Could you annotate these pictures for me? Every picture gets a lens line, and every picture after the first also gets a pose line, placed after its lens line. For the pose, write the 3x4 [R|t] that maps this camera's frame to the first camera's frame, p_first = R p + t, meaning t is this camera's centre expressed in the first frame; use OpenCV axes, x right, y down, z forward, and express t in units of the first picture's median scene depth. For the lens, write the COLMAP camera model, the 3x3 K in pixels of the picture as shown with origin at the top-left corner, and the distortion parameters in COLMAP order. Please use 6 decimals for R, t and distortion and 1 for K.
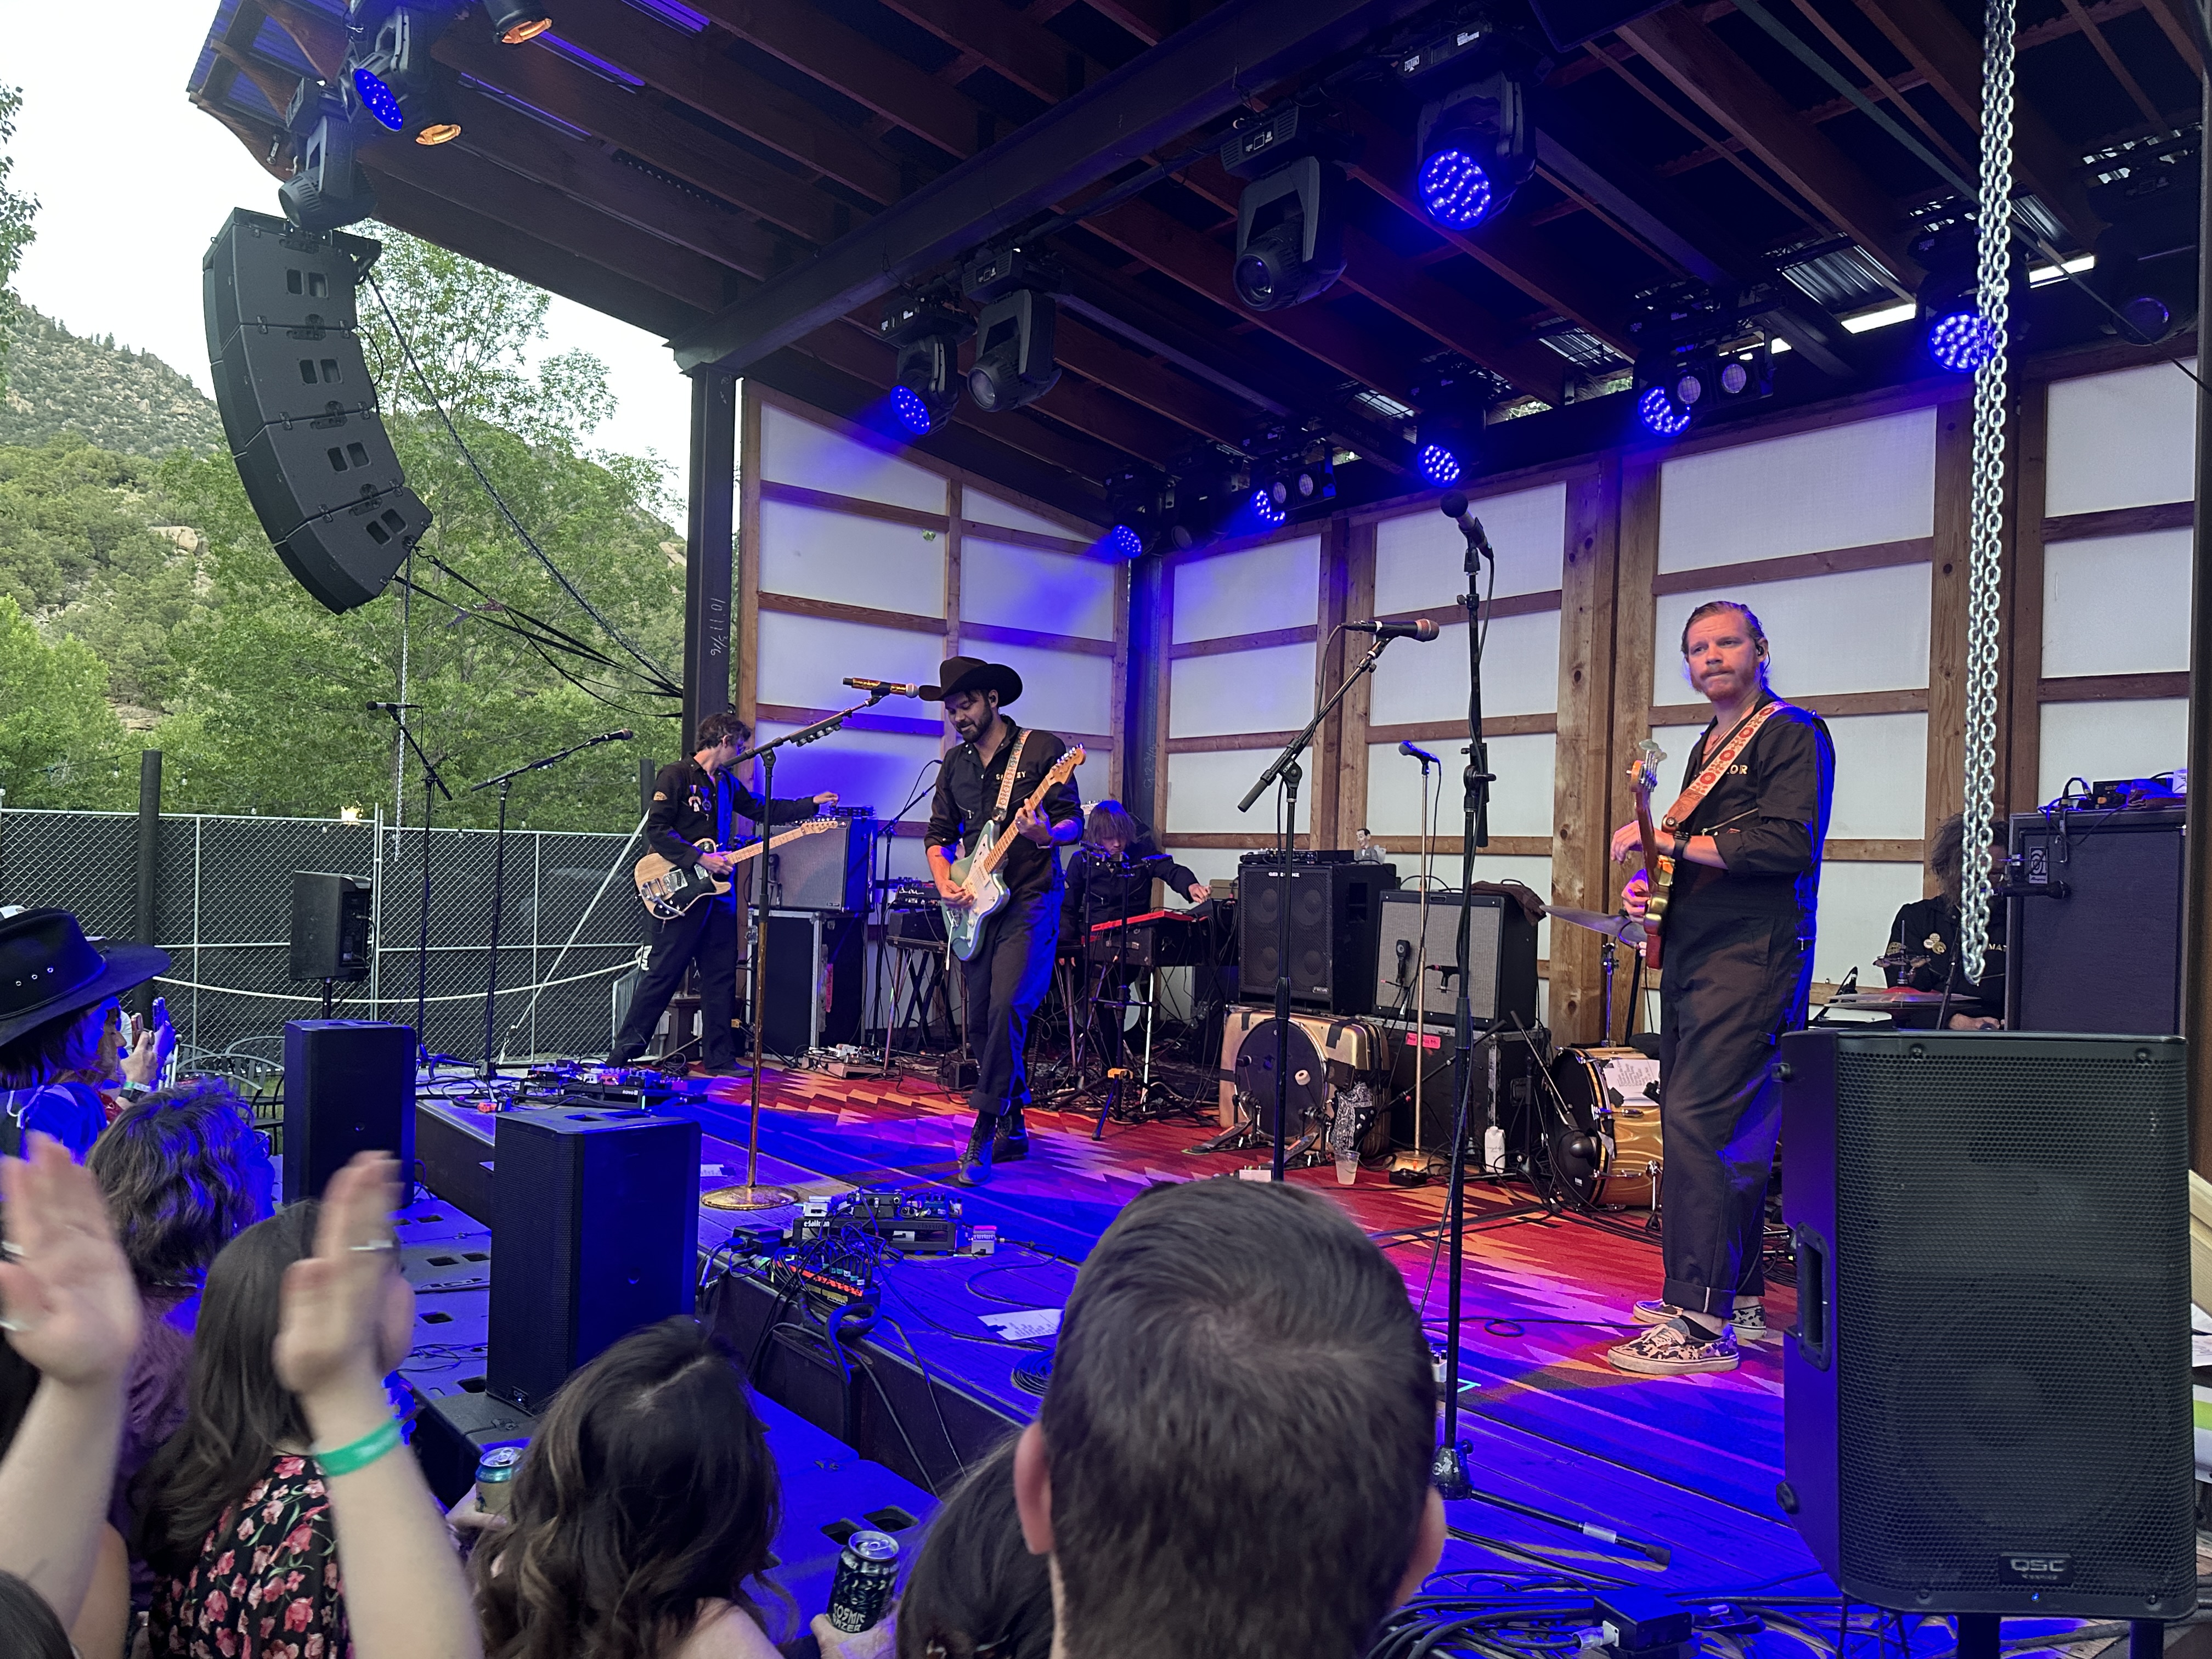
lens RADIAL K [[1542.7, 0, 1122.4], [0, 1542.7, 835.8], [0, 0, 1]] dist [0.204368, -0.290801]
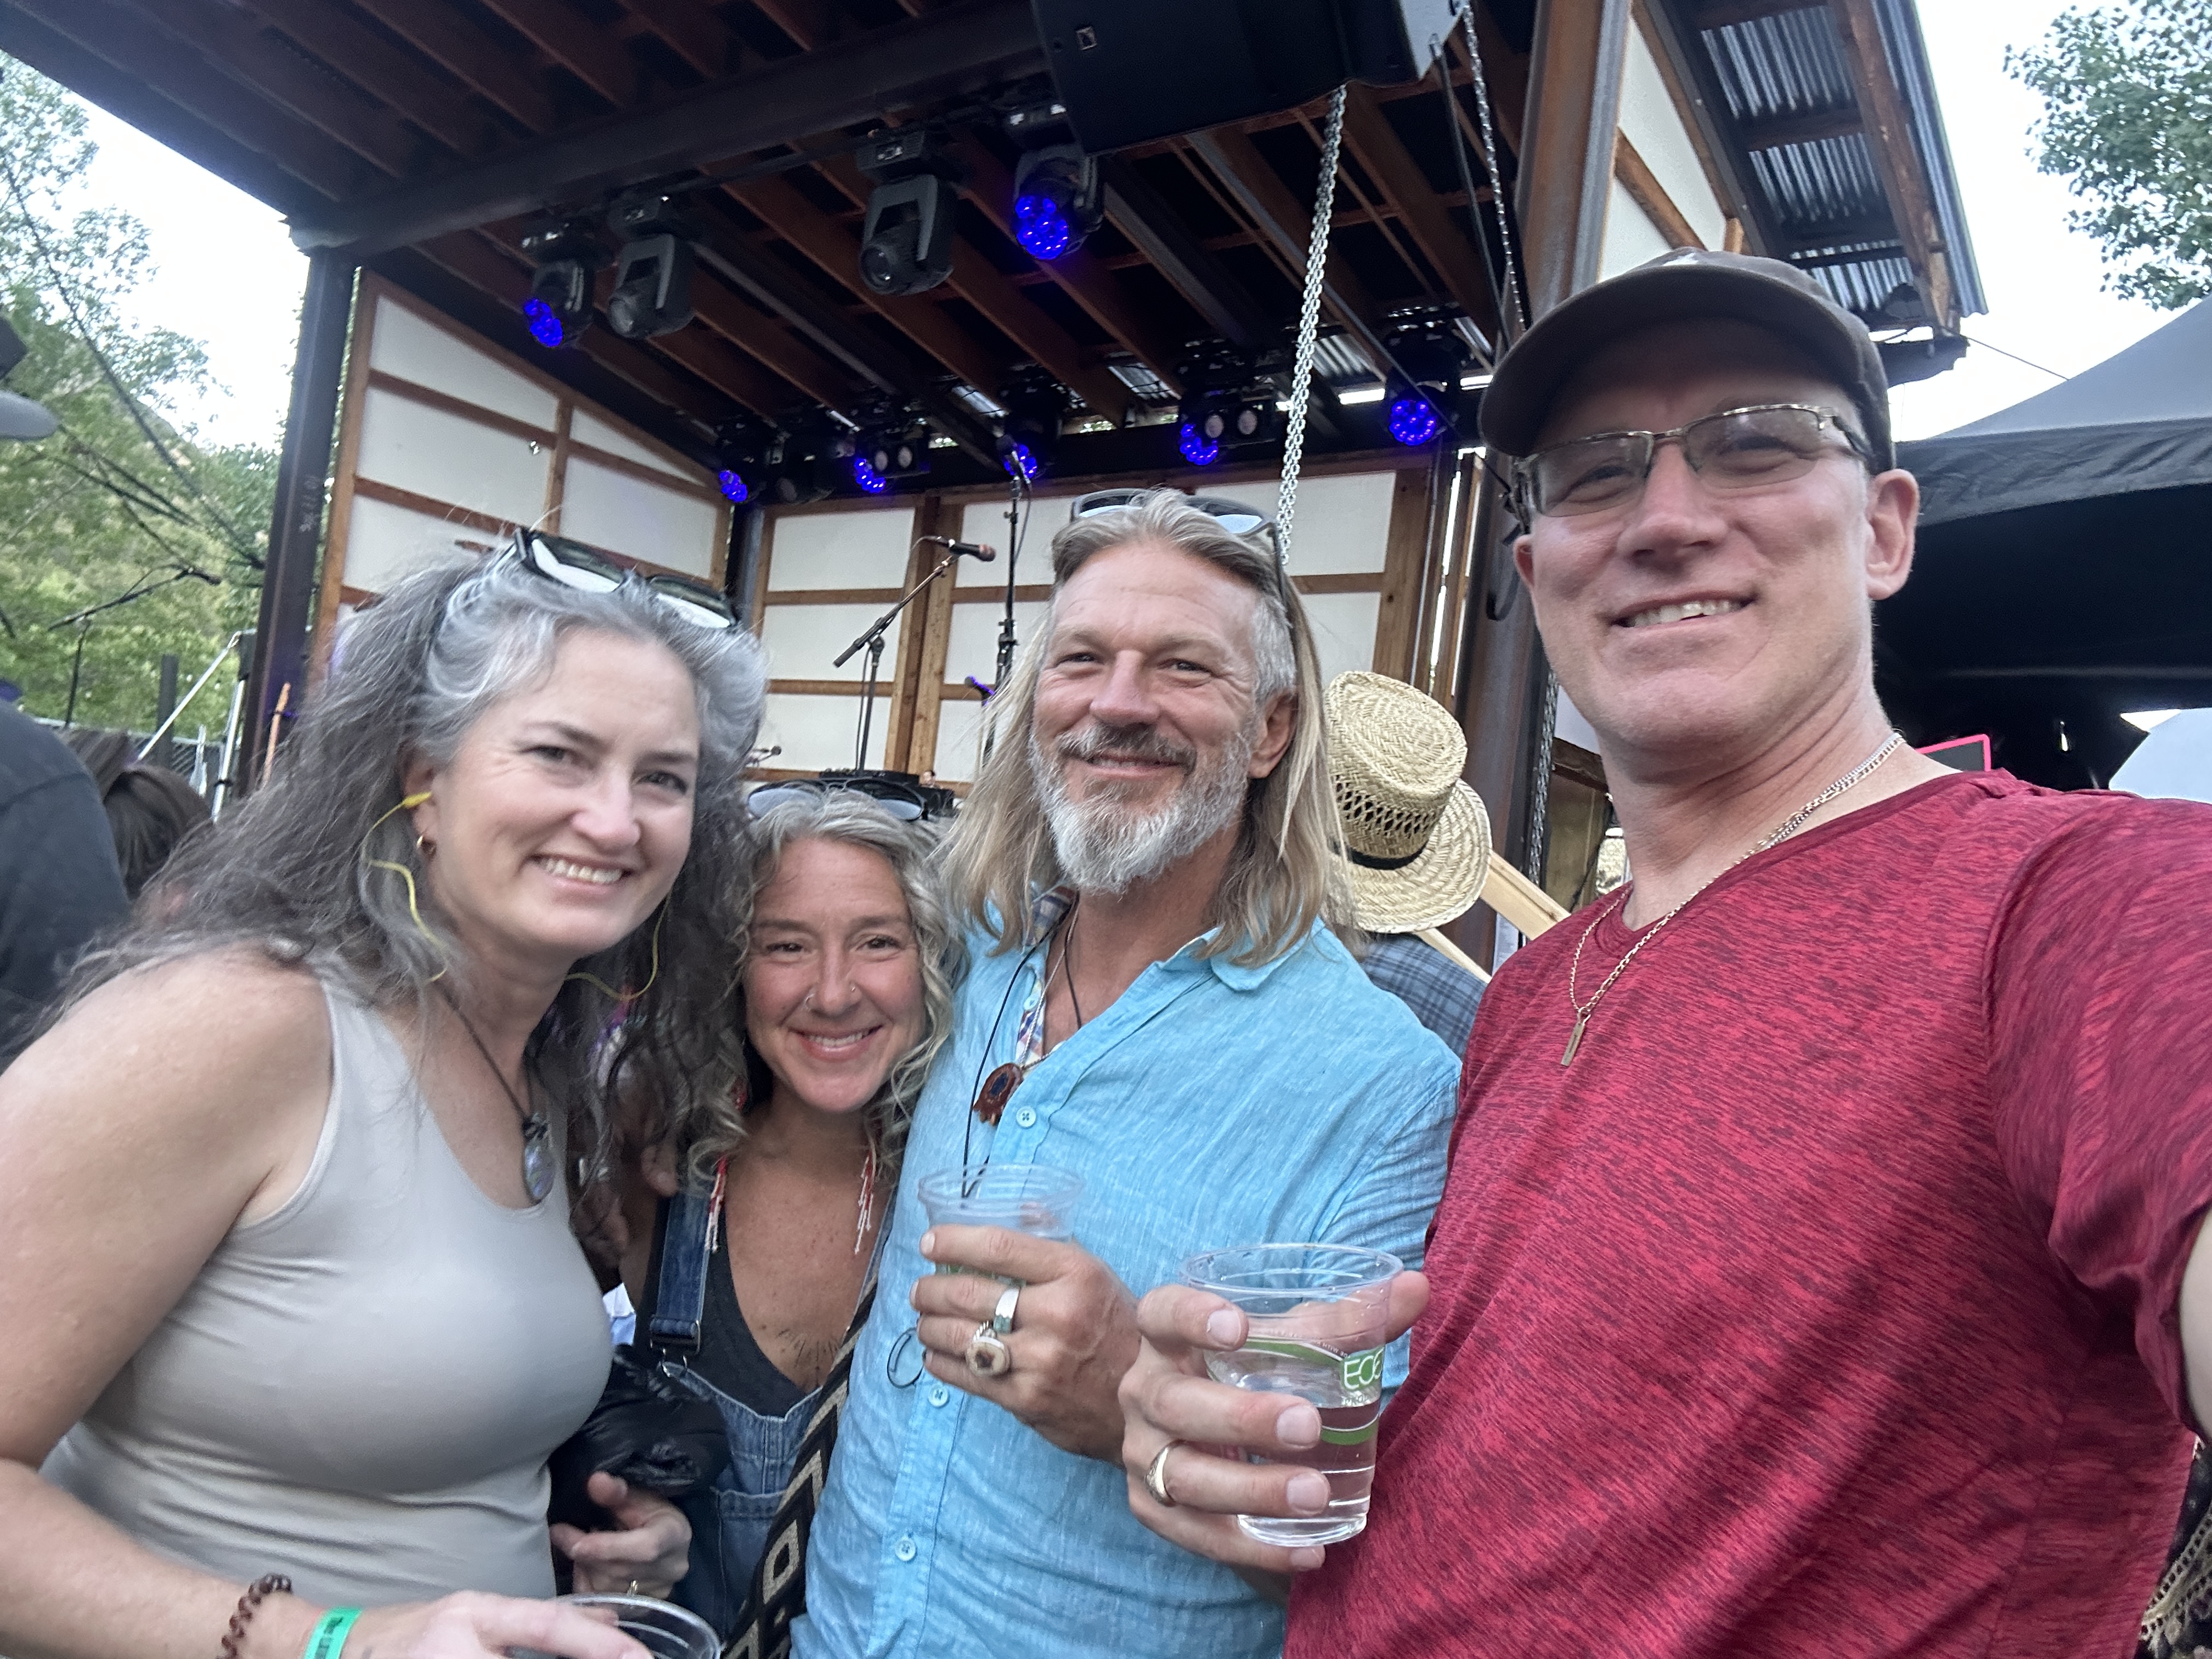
lens RADIAL K [[1681.1, 0, 1120.4], [0, 1681.1, 900.8], [0, 0, 1]] dist [0.051601, -0.007151]
pose [[0.960543, 0.090320, 0.263058, -0.026589], [-0.091365, 0.995783, -0.008282, 0.097881], [-0.262696, -0.016079, 0.964745, -0.238846]]
